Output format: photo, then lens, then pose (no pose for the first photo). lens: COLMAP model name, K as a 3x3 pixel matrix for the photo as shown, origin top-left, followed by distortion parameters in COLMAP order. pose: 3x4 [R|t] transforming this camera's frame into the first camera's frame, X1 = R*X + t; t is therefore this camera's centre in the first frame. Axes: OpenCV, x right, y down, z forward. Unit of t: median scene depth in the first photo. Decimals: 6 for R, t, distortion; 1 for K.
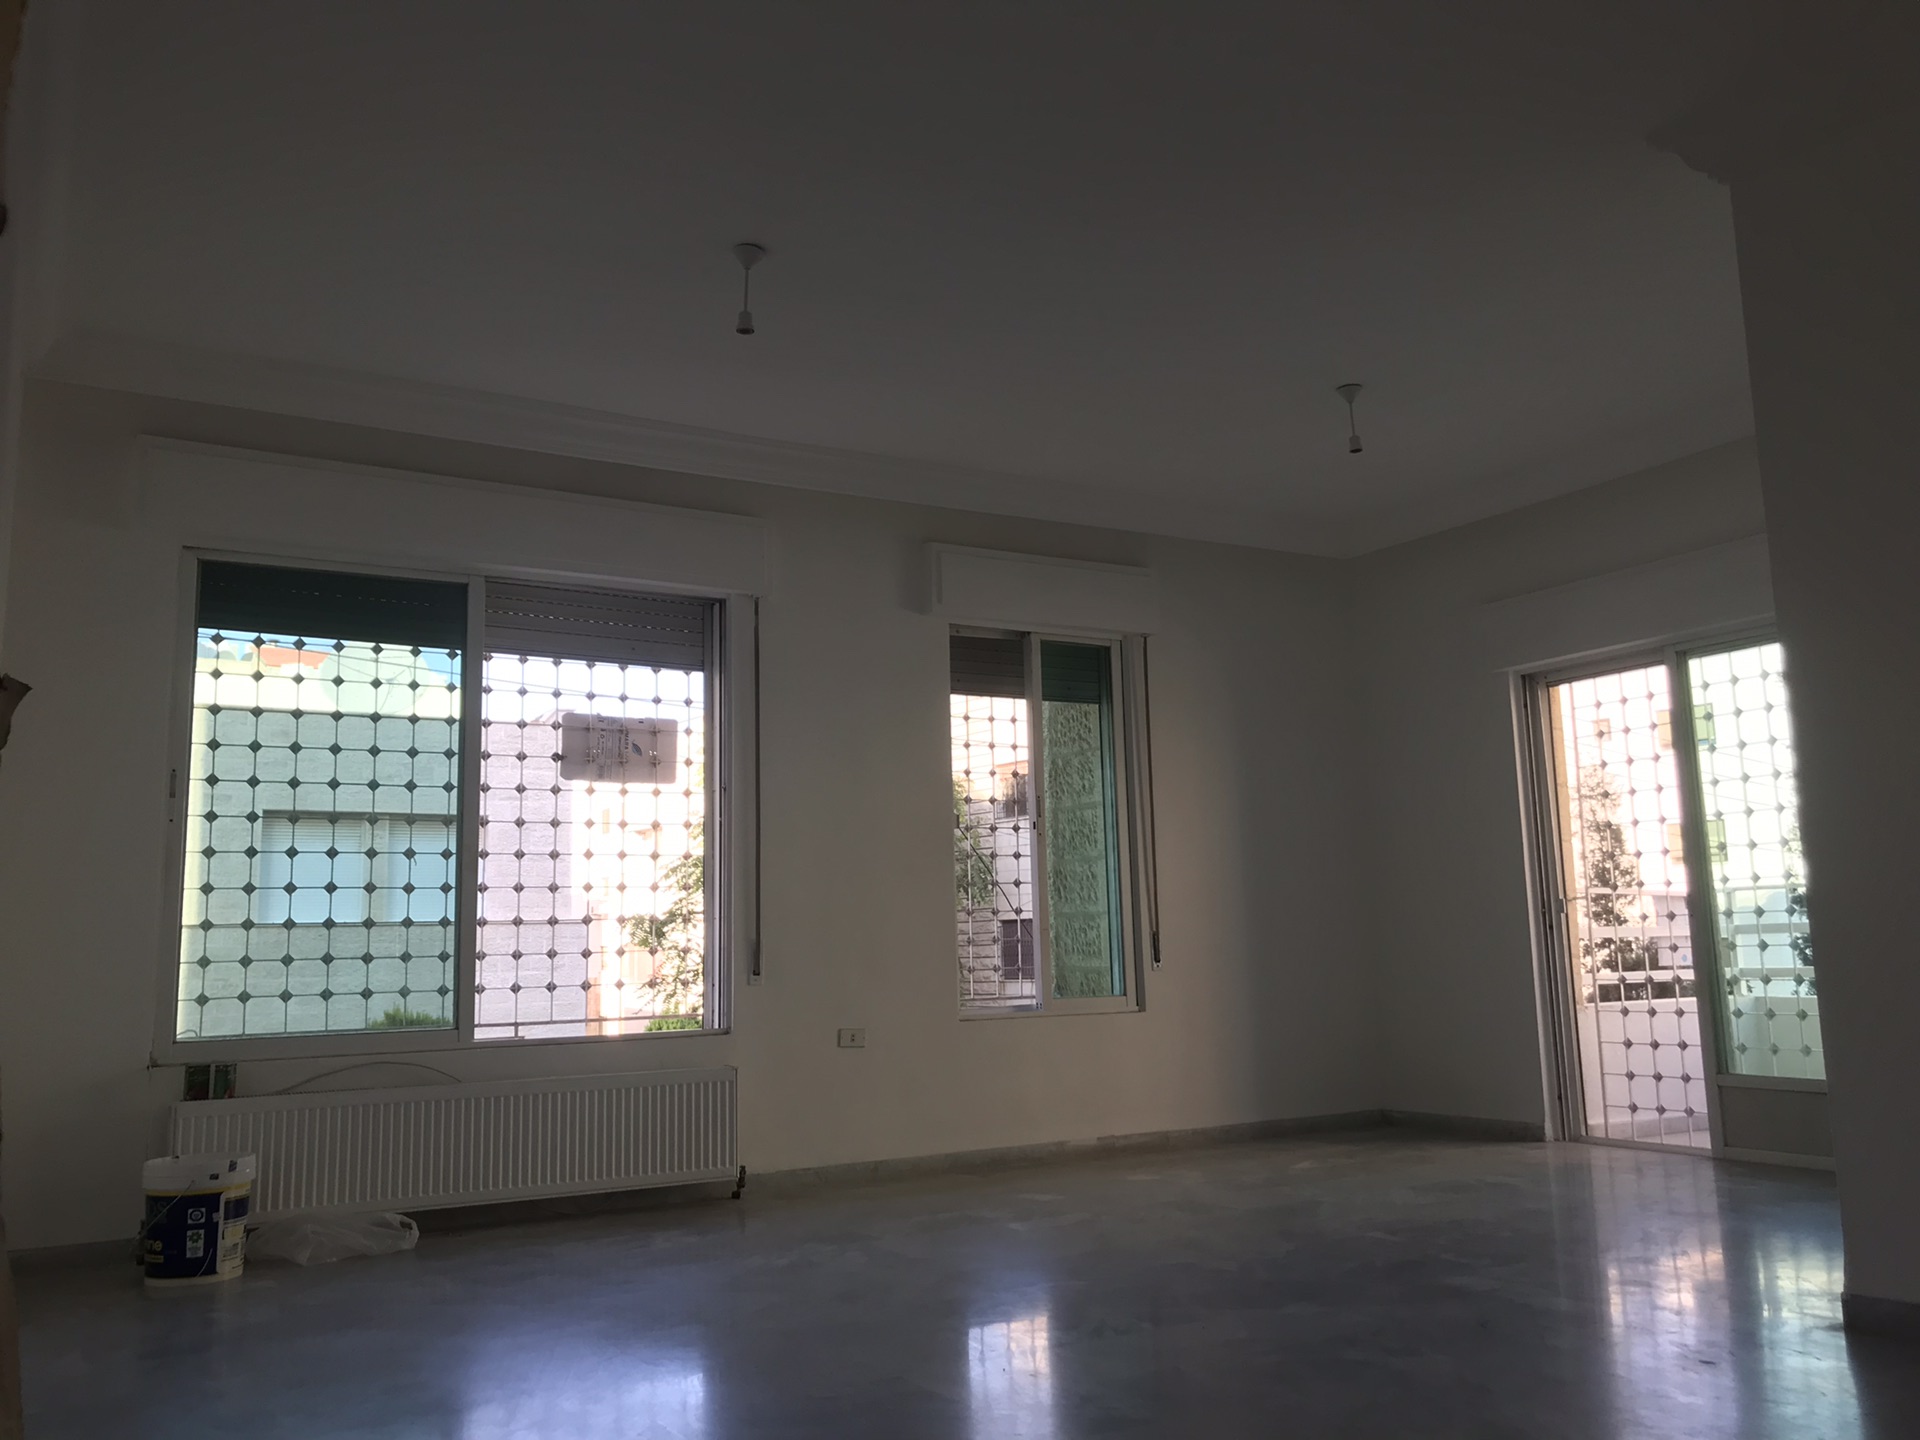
lens RADIAL K [[1562.7, 0, 957.3], [0, 1562.7, 721.0], [0, 0, 1]] dist [-0.014449, 0.018469]
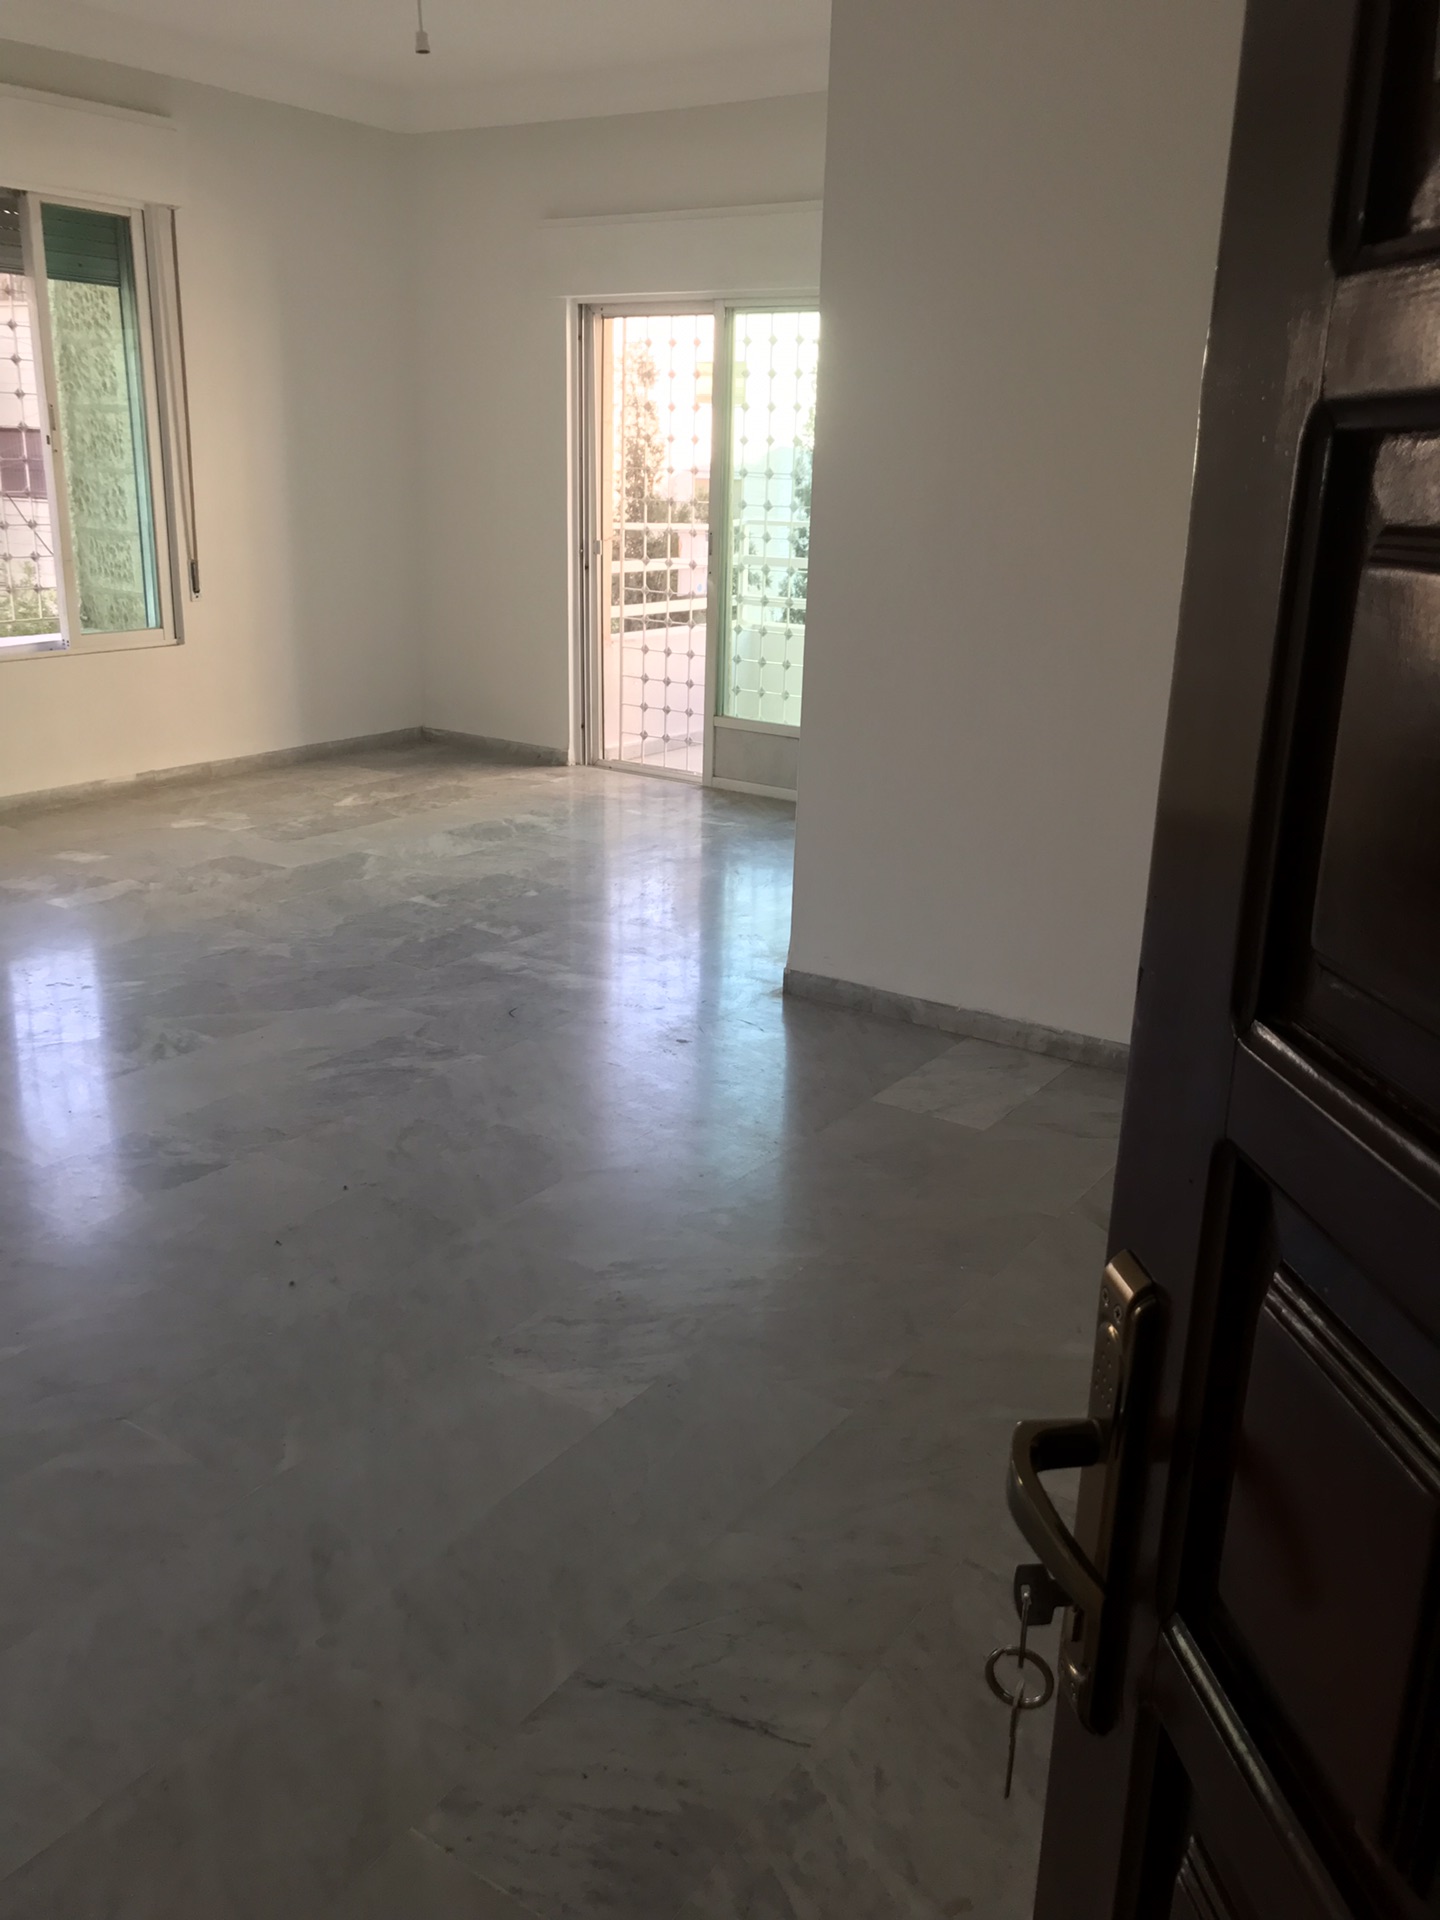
lens RADIAL K [[1562.7, 0, 731.5], [0, 1562.7, 954.3], [0, 0, 1]] dist [-0.014449, 0.018469]
pose [[0.898562, -0.078856, 0.431704, -0.006642], [-0.116695, 0.905372, 0.408269, -0.073104], [-0.423047, -0.417232, 0.804331, 0.004457]]
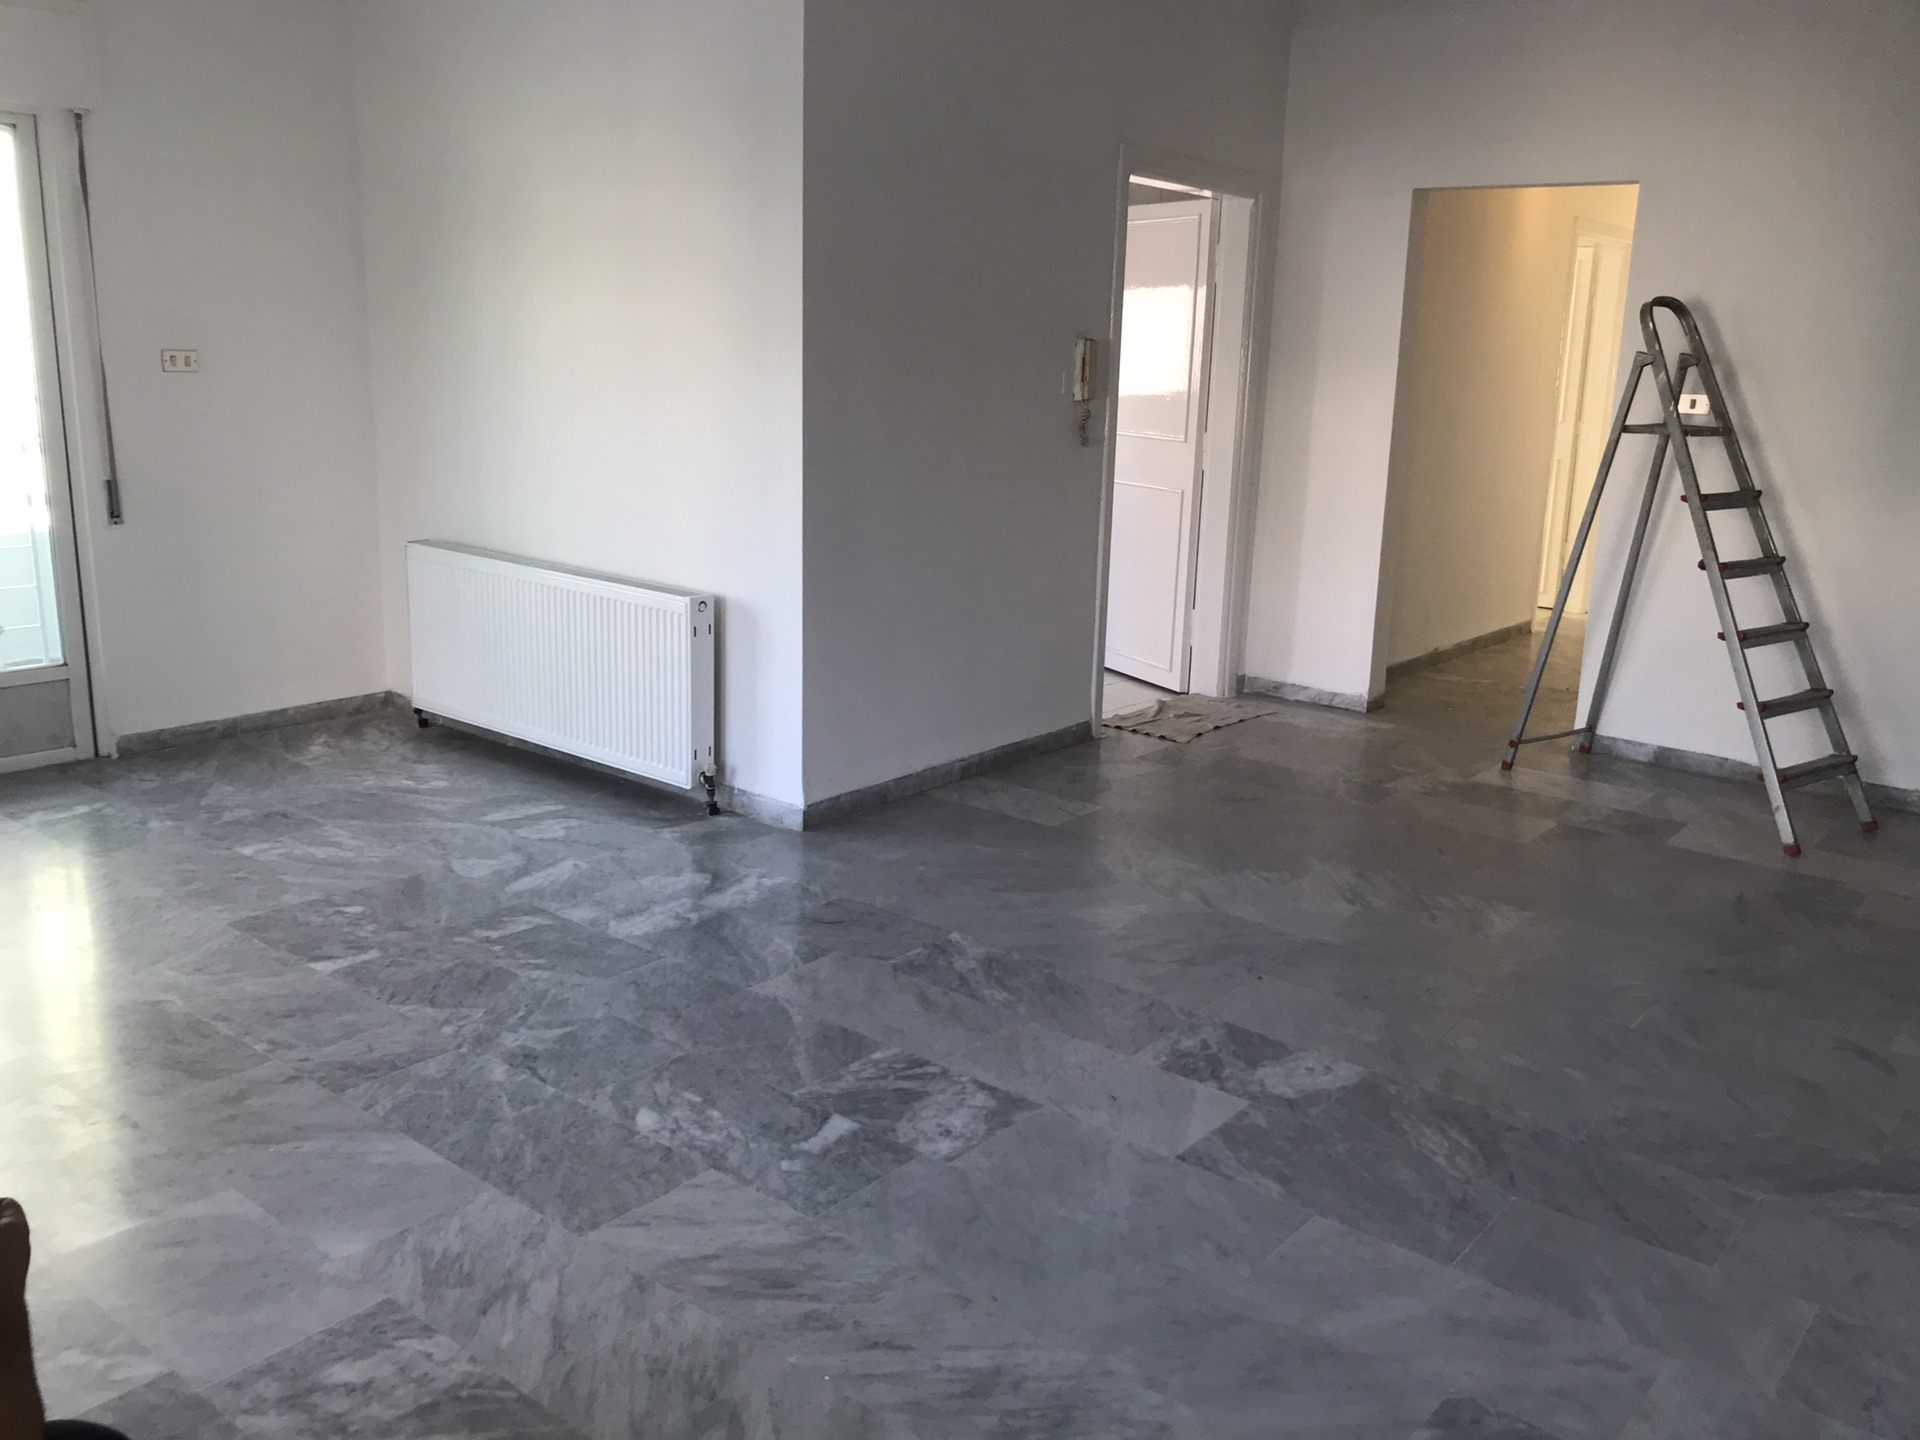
lens RADIAL K [[1562.7, 0, 959.1], [0, 1562.7, 718.0], [0, 0, 1]] dist [-0.014449, 0.018469]
pose [[-0.331101, -0.202473, 0.921617, -0.337666], [-0.145007, 0.976024, 0.162330, 0.023989], [-0.932387, -0.079893, -0.352522, 0.644191]]
